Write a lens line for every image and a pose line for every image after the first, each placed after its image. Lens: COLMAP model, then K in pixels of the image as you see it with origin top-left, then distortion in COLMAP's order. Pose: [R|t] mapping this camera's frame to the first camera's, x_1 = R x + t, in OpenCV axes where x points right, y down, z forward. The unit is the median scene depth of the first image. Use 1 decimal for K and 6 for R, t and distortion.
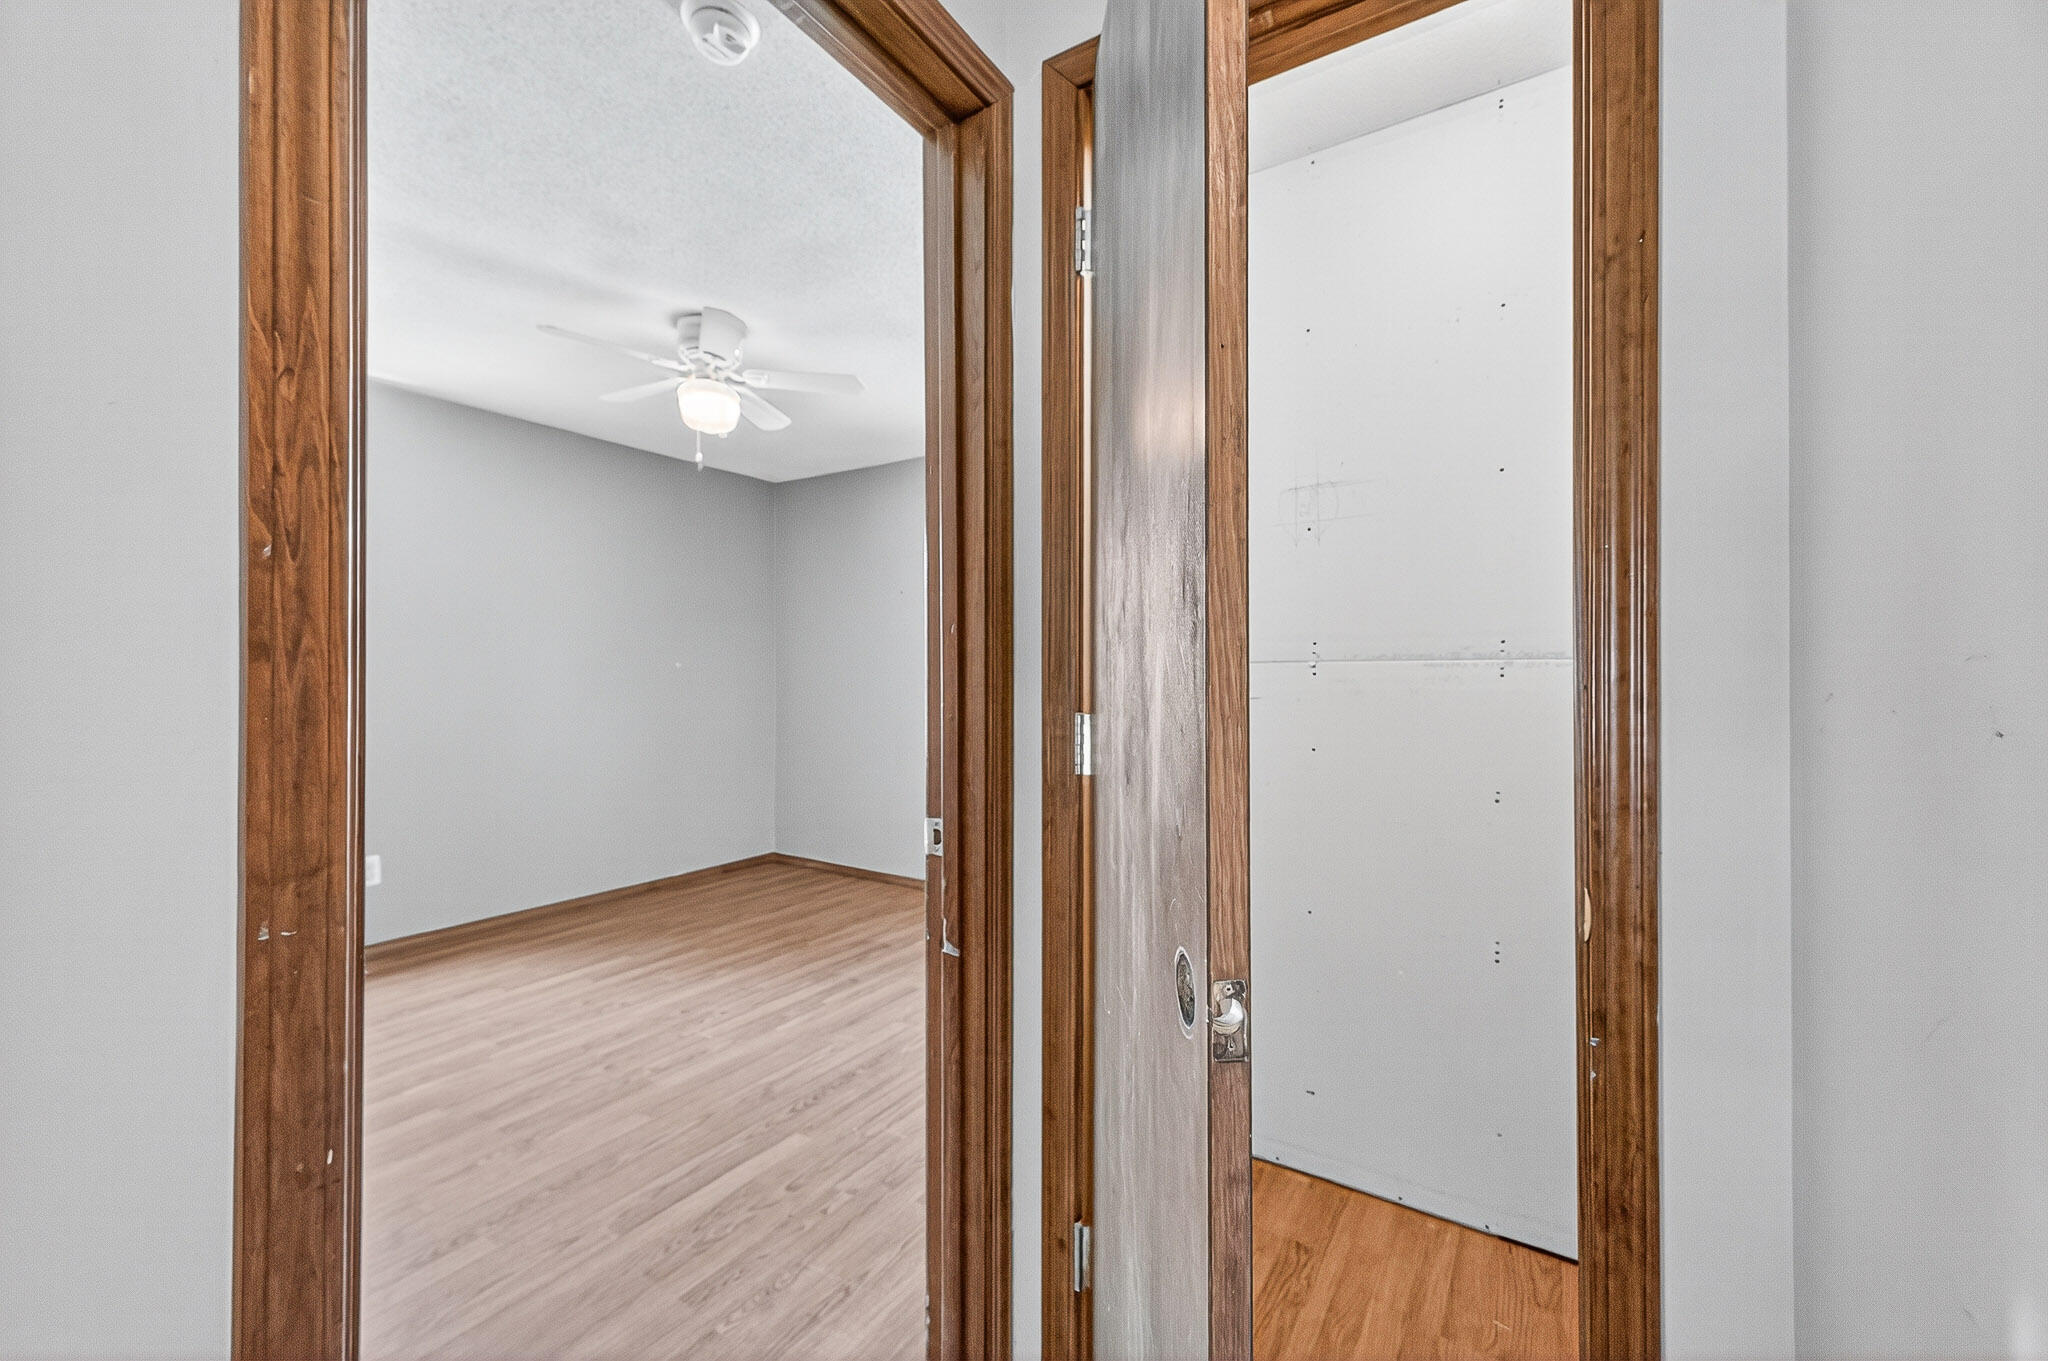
lens RADIAL K [[818.0, 0, 1027.7], [0, 818.0, 671.9], [0, 0, 1]] dist [0.006149, -0.000326]
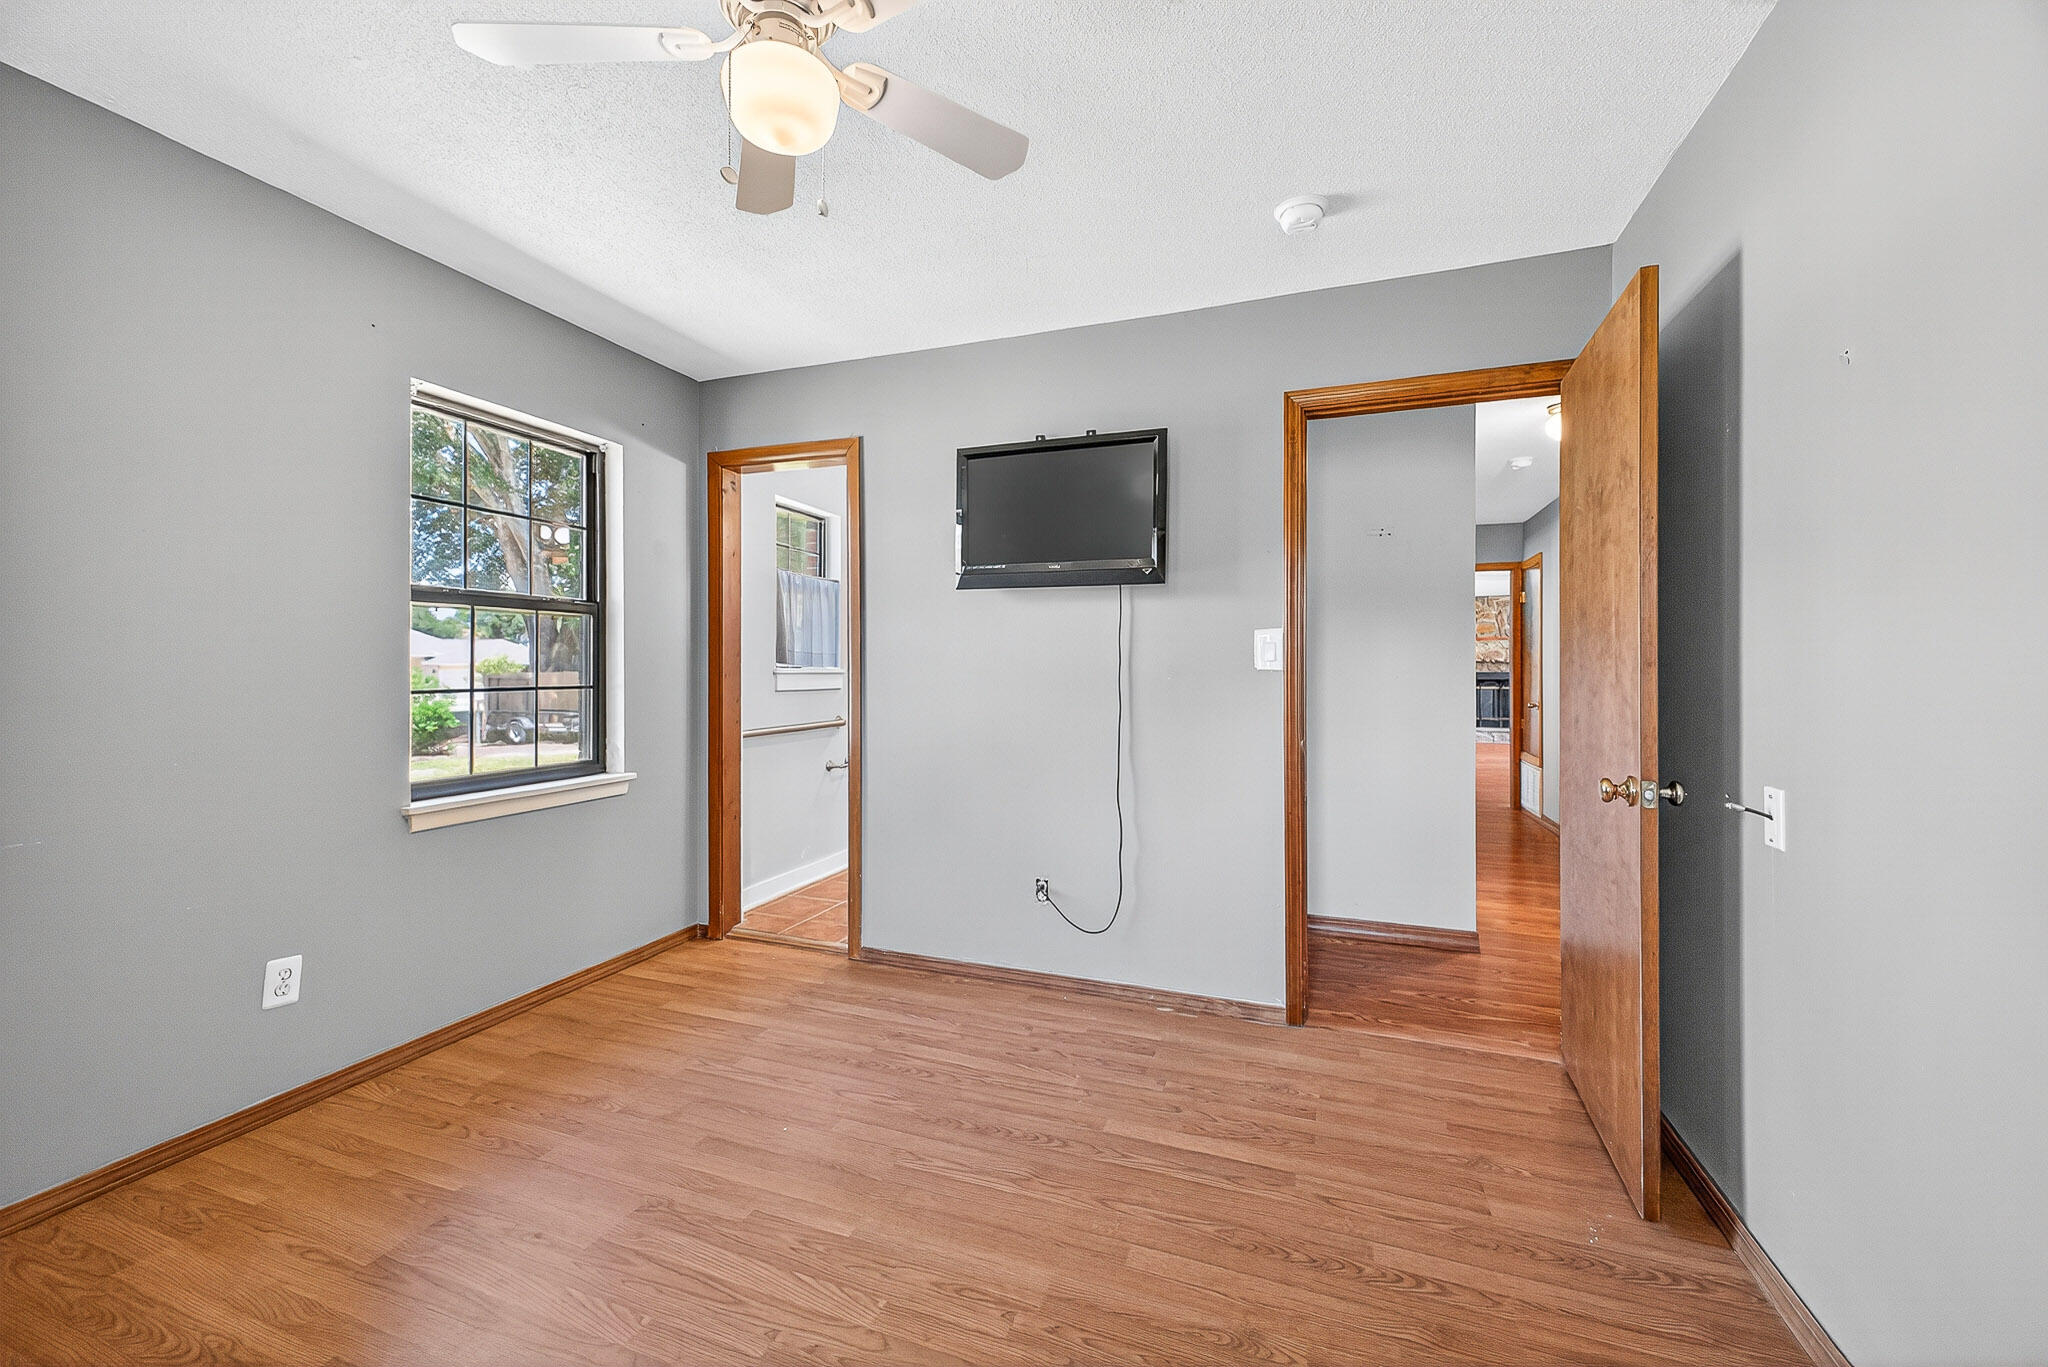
lens RADIAL K [[812.2, 0, 1022.0], [0, 812.2, 663.6], [0, 0, 1]] dist [0.023288, -0.006804]
pose [[-0.210664, -0.004985, 0.977546, -0.799775], [-0.008535, 0.999958, 0.003260, -0.000316], [-0.977521, -0.007657, -0.210698, 0.856891]]
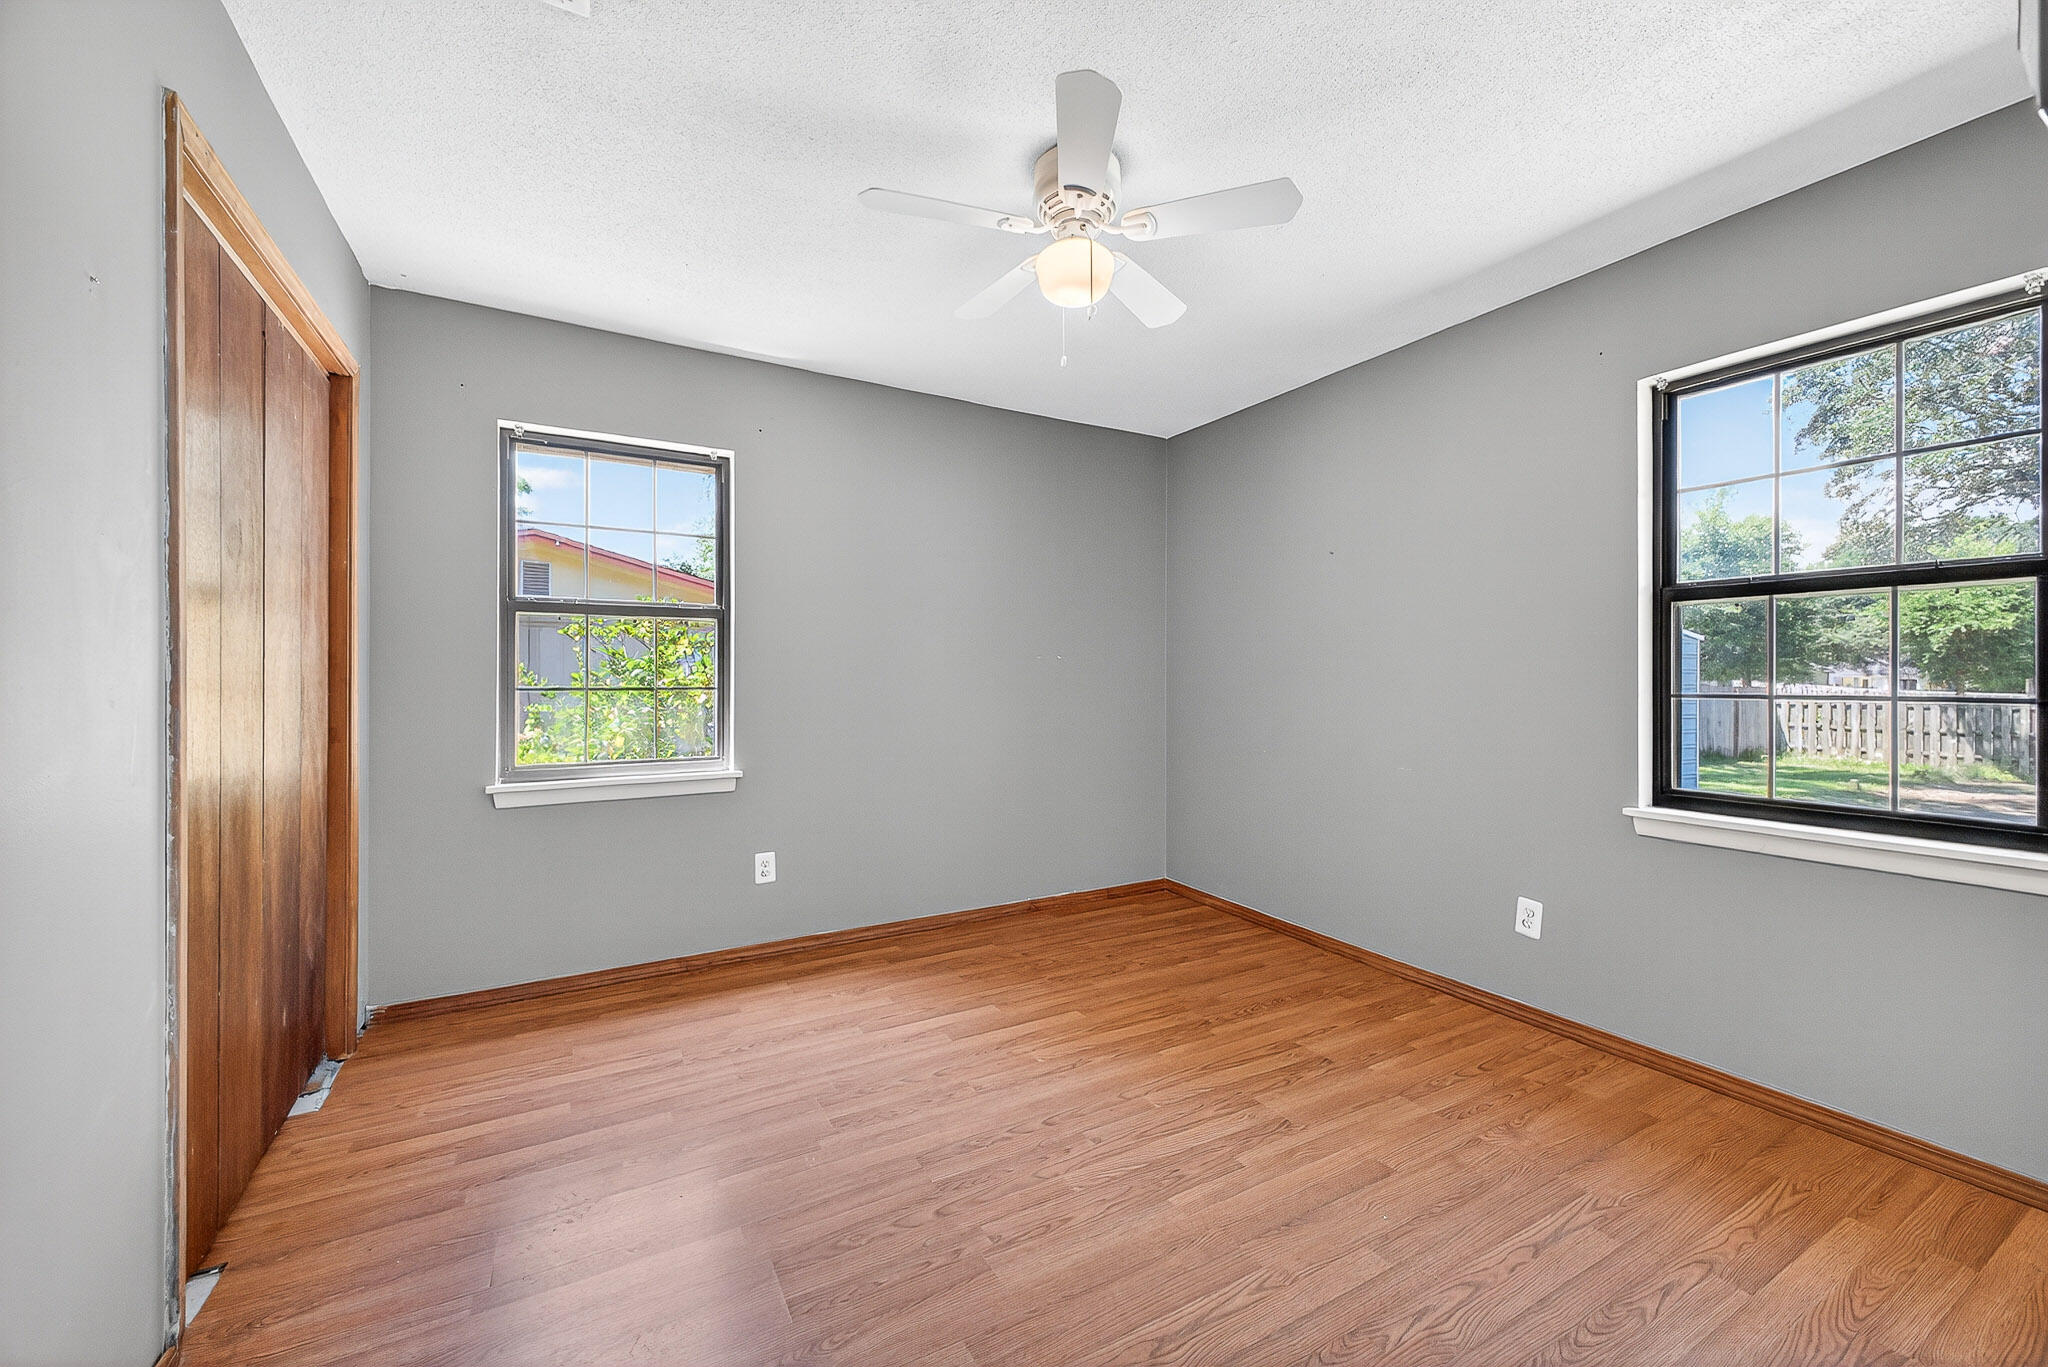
lens RADIAL K [[818.0, 0, 1027.7], [0, 818.0, 674.9], [0, 0, 1]] dist [0.006149, -0.000326]
pose [[0.892339, -0.001839, -0.451362, -0.095424], [0.003542, 0.999989, 0.002930, 0.011546], [0.451352, -0.004213, 0.892336, 0.313047]]
